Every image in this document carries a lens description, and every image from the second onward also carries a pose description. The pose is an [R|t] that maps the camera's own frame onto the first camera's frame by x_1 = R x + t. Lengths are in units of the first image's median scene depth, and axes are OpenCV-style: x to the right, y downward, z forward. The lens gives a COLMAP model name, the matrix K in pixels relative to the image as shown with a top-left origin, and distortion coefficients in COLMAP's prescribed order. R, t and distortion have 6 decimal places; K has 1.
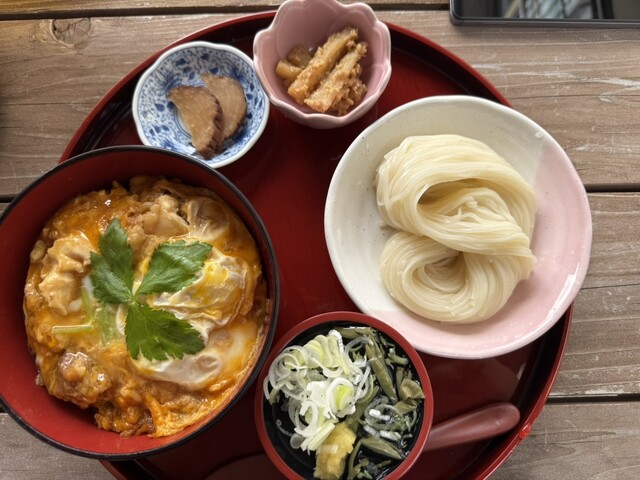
lens RADIAL K [[459.5, 0, 320.0], [0, 459.5, 240.0], [0, 0, 1]] dist [-0.037551, -0.002750]
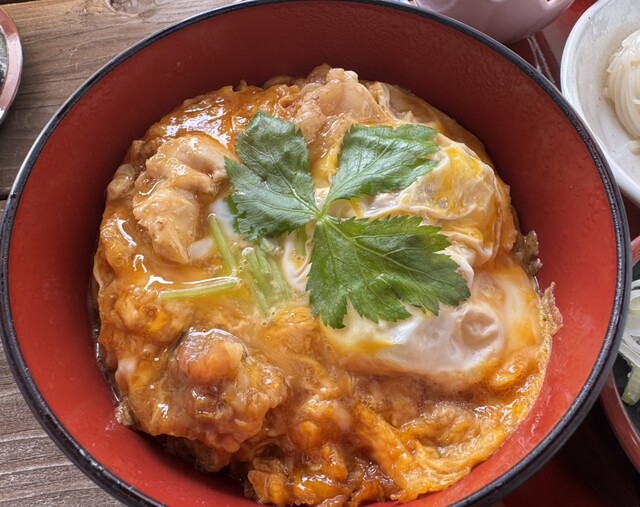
lens RADIAL K [[469.3, 0, 320.0], [0, 469.3, 253.5], [0, 0, 1]] dist [-0.002914, -0.001614]
pose [[0.994939, -0.099748, 0.012076, -0.407874], [0.099307, 0.957946, -0.269216, 0.306774], [0.015286, 0.269053, 0.963004, 0.481599]]
